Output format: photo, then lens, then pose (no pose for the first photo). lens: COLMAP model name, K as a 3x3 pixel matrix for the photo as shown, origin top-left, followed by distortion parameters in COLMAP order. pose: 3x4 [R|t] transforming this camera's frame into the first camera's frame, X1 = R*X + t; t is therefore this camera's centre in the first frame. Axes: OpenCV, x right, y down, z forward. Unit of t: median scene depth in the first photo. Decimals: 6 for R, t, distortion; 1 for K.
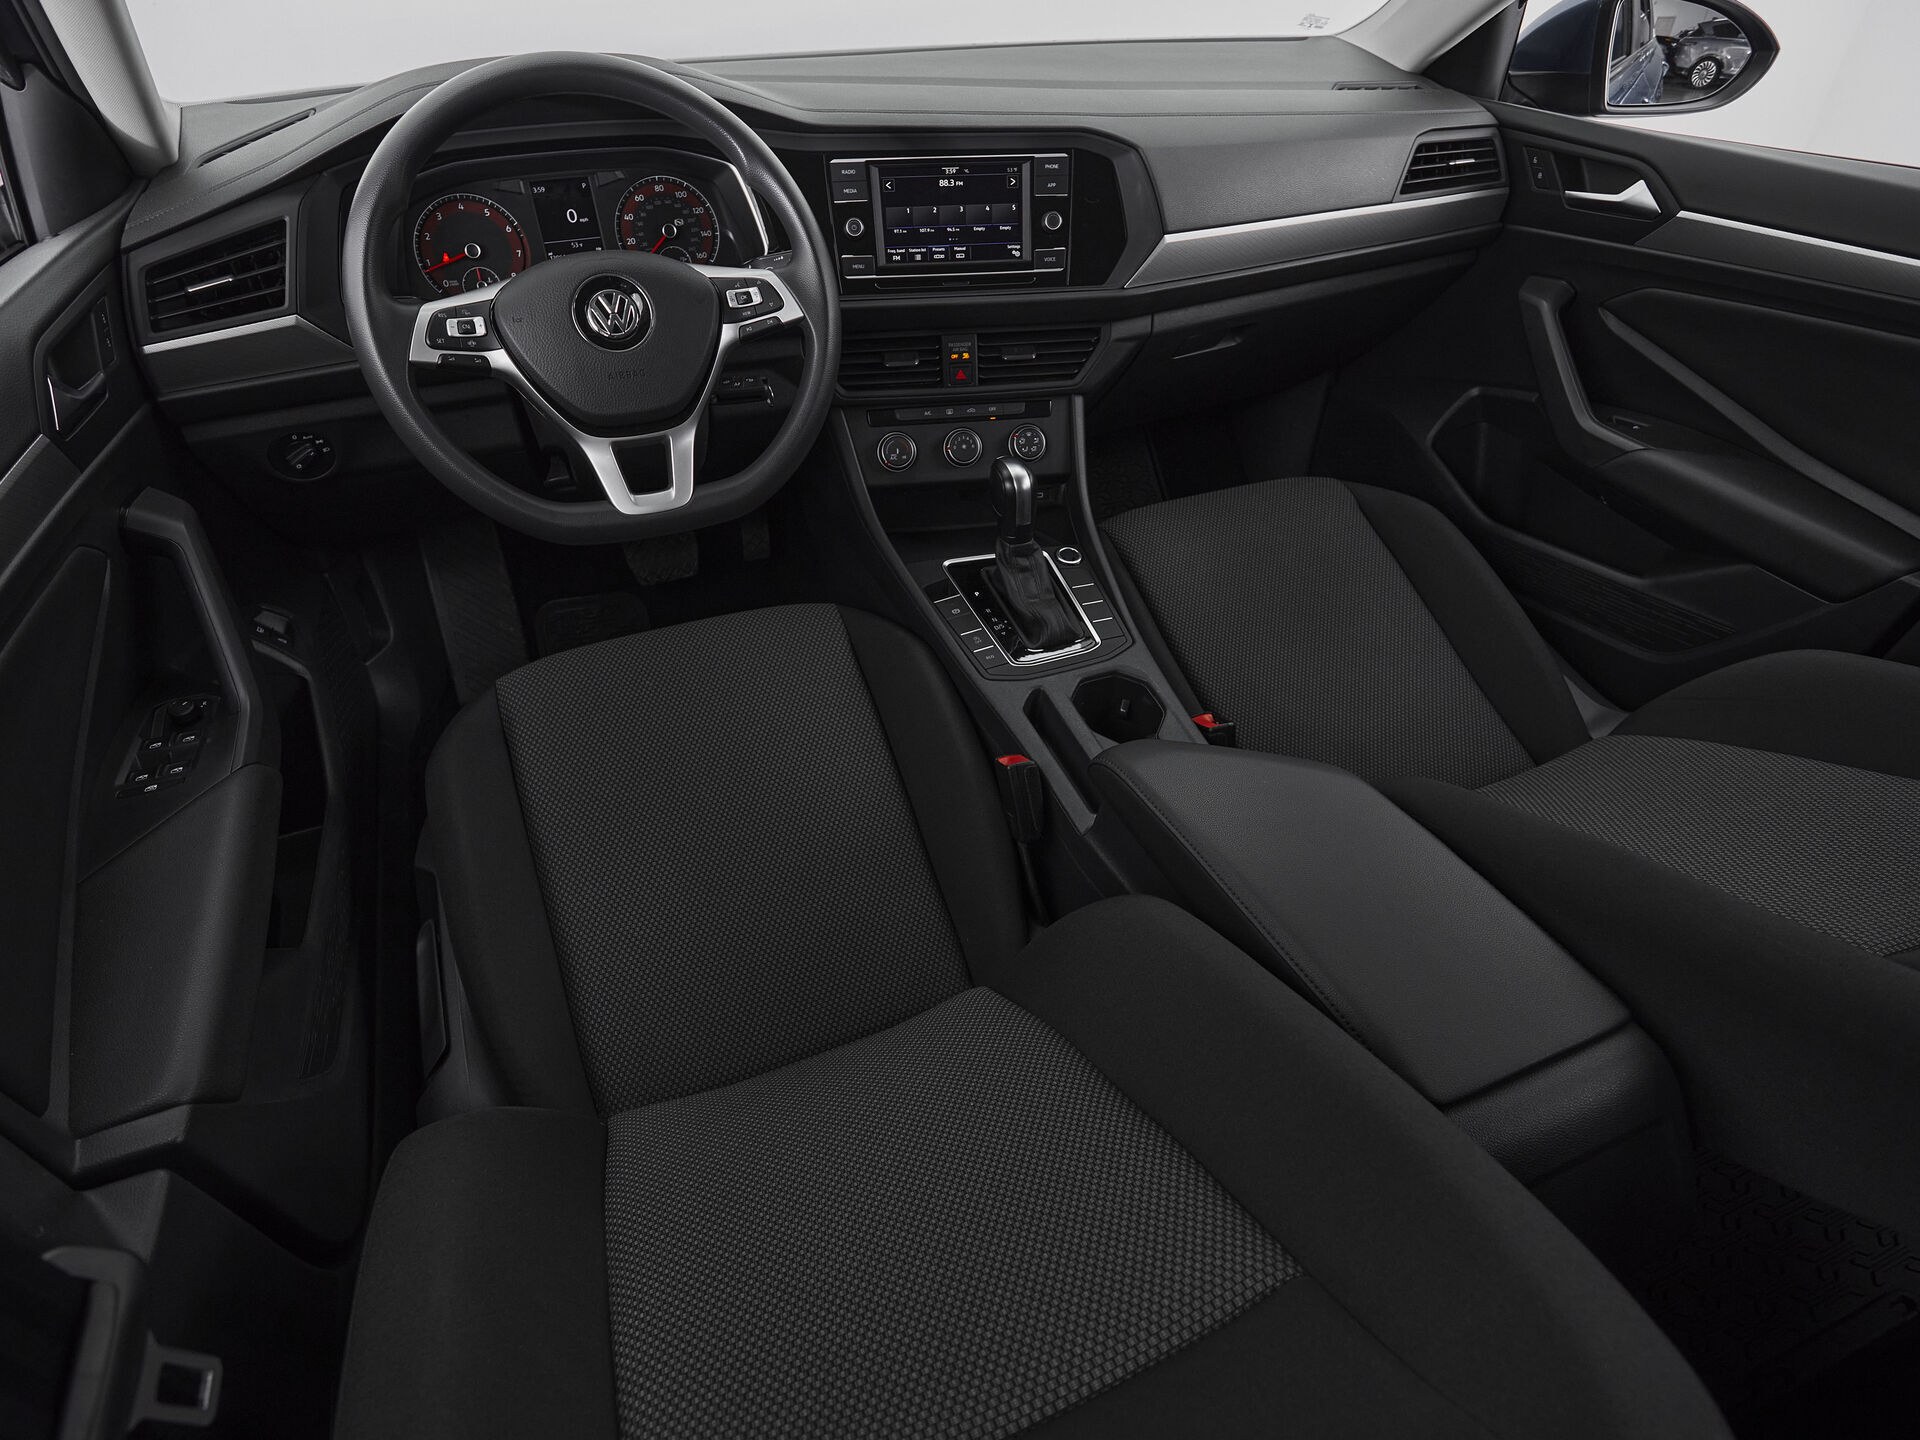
lens RADIAL K [[1047.2, 0, 954.4], [0, 1047.2, 714.5], [0, 0, 1]] dist [0.003863, -0.006779]
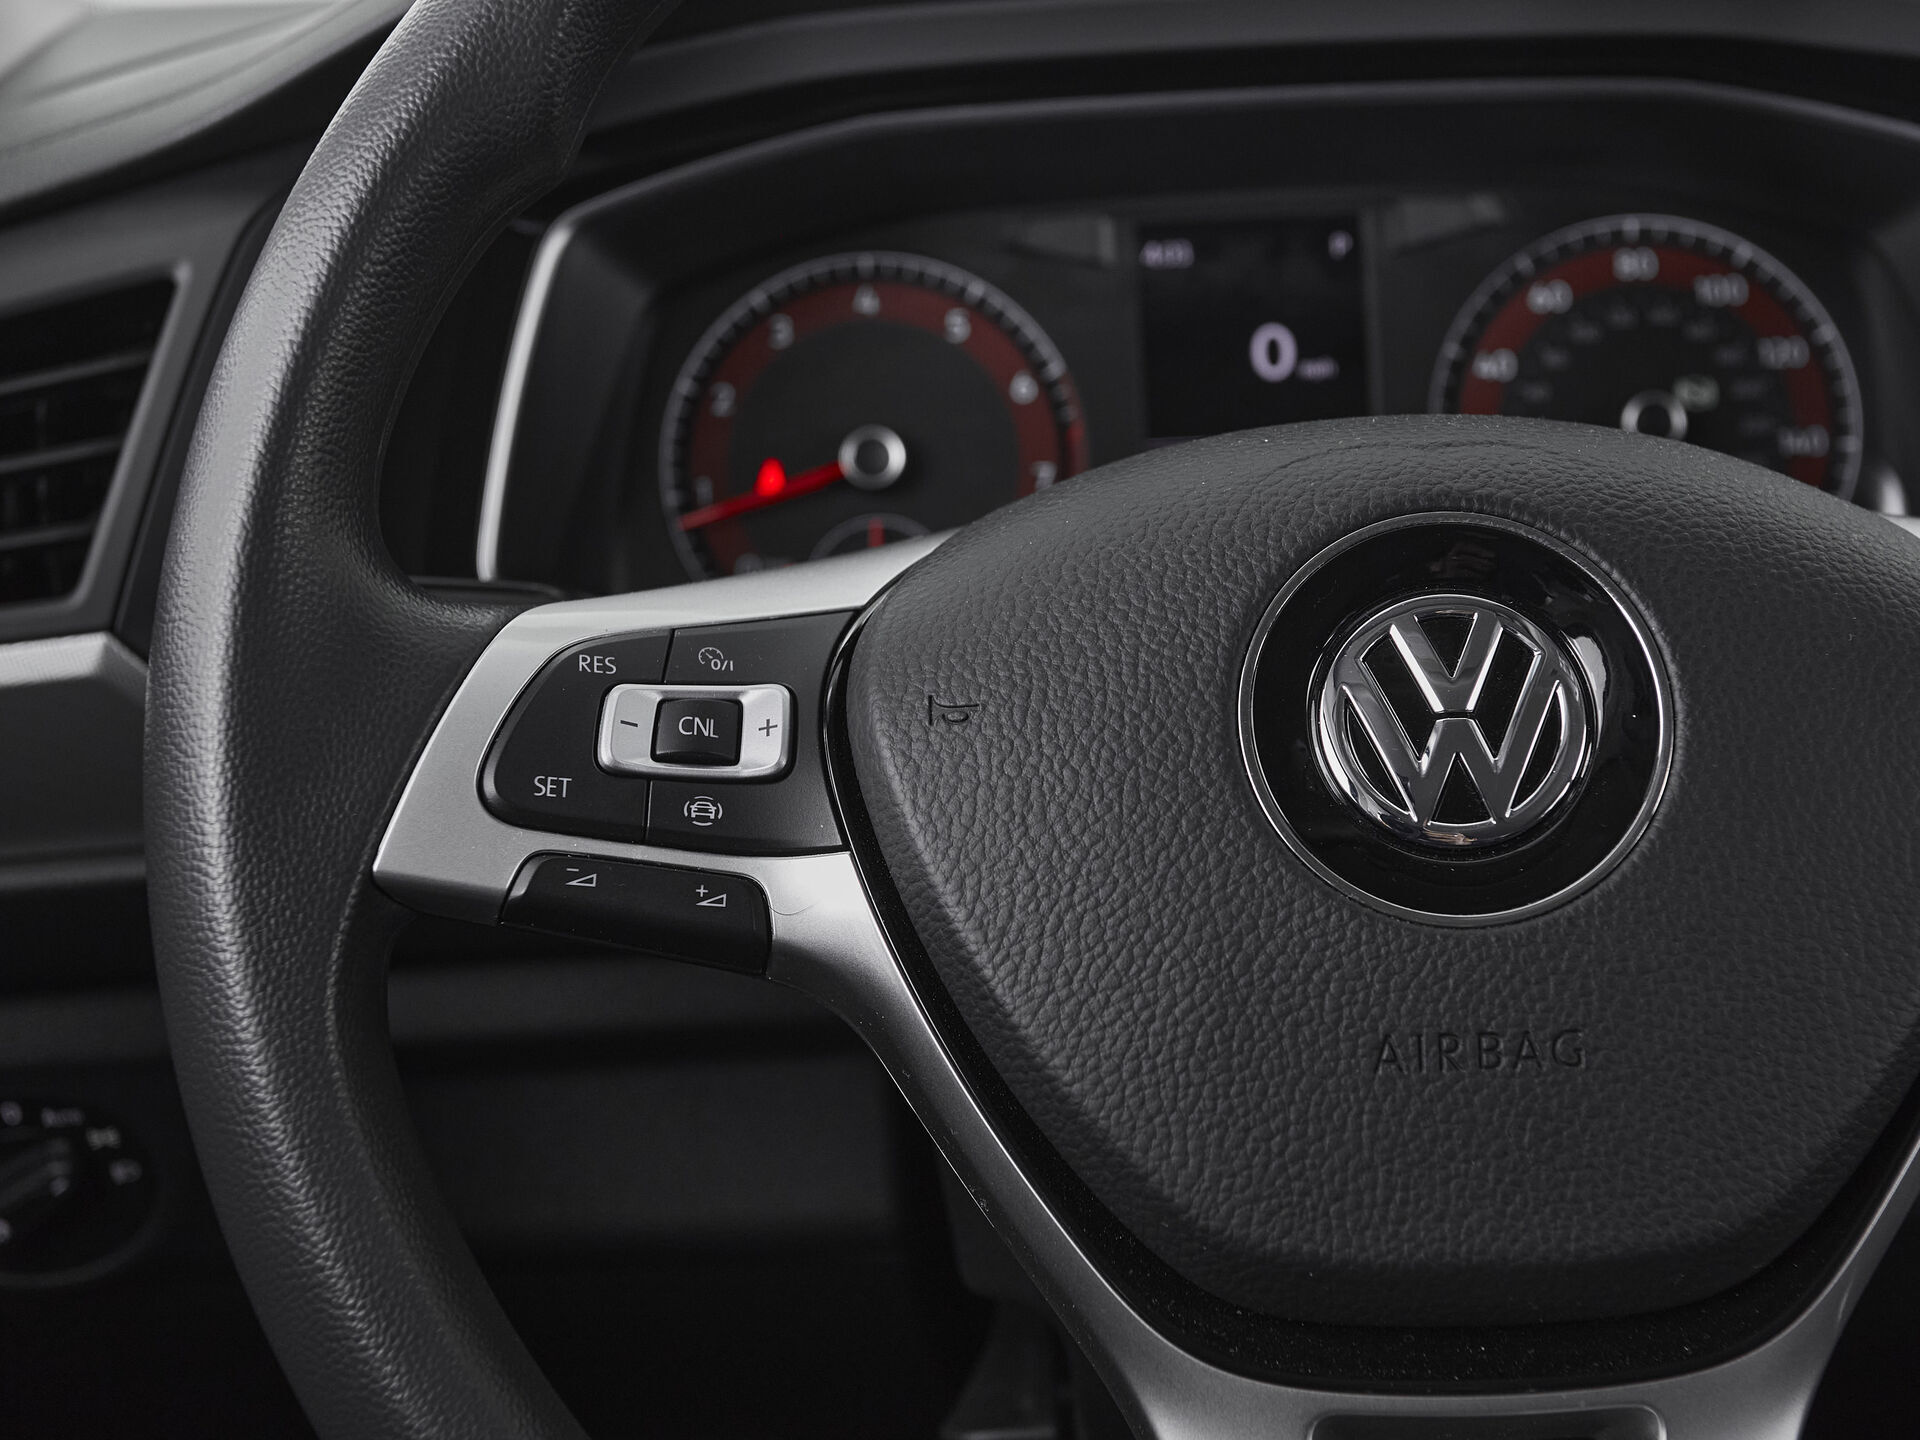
lens RADIAL K [[2717.6, 0, 1027.5], [0, 2717.6, 691.8], [0, 0, 1]] dist [0.000737, 0.000000]
pose [[0.928119, 0.062681, -0.366968, -0.174505], [-0.198626, 0.917077, -0.345712, -0.165511], [0.314869, 0.393751, 0.863607, 0.449324]]
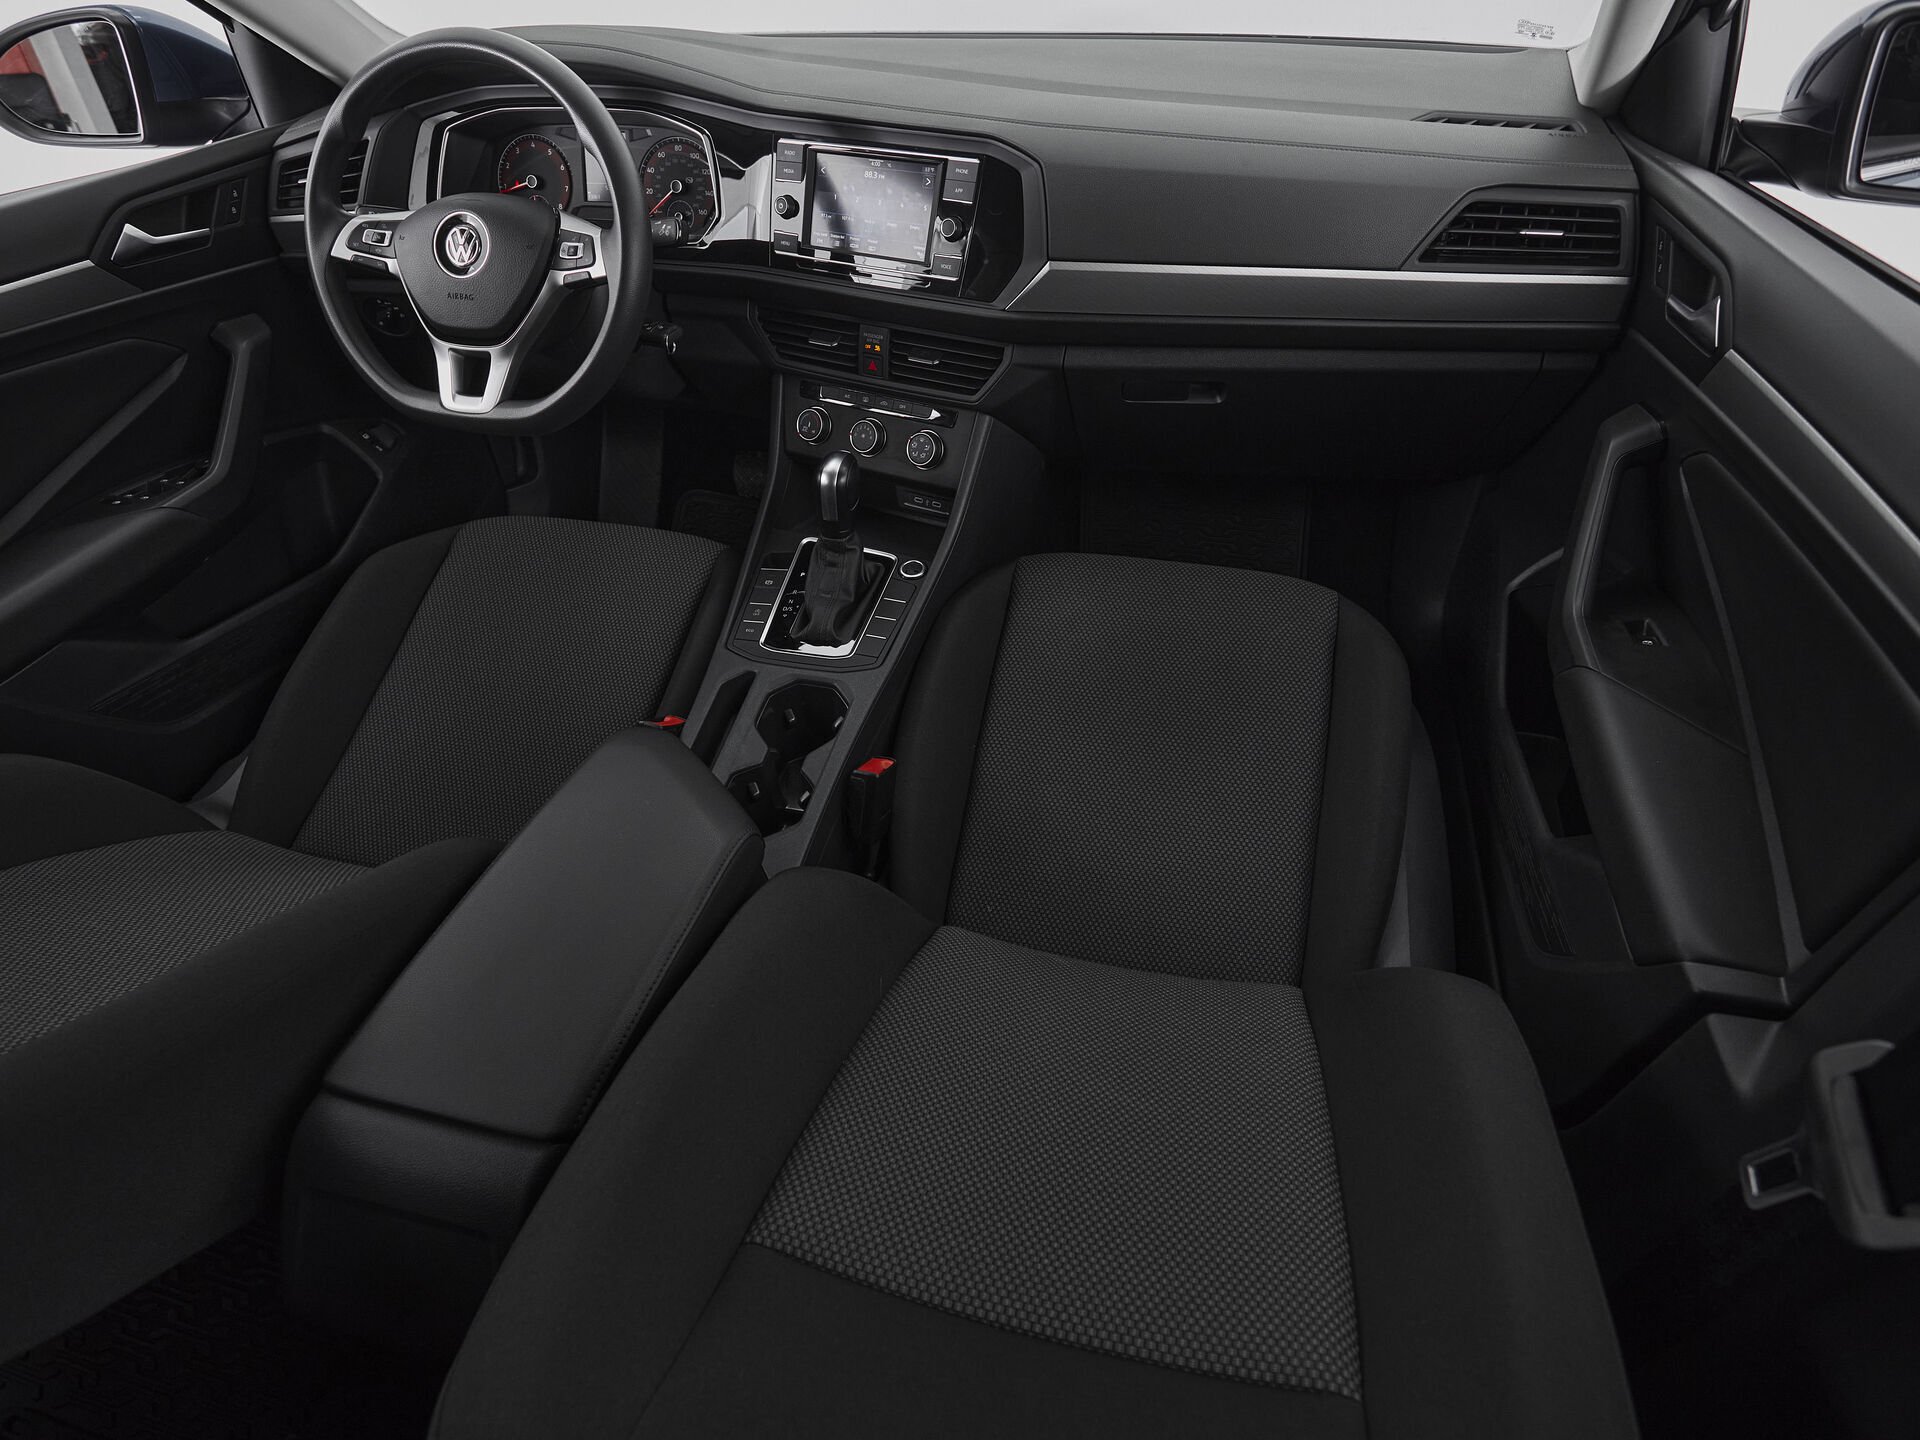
lens RADIAL K [[1047.2, 0, 950.1], [0, 1047.2, 715.3], [0, 0, 1]] dist [0.003863, -0.006779]
pose [[0.803675, 0.365923, -0.469263, 0.709950], [-0.349002, 0.928563, 0.126365, -0.176578], [0.481980, 0.062217, 0.873970, 0.186575]]
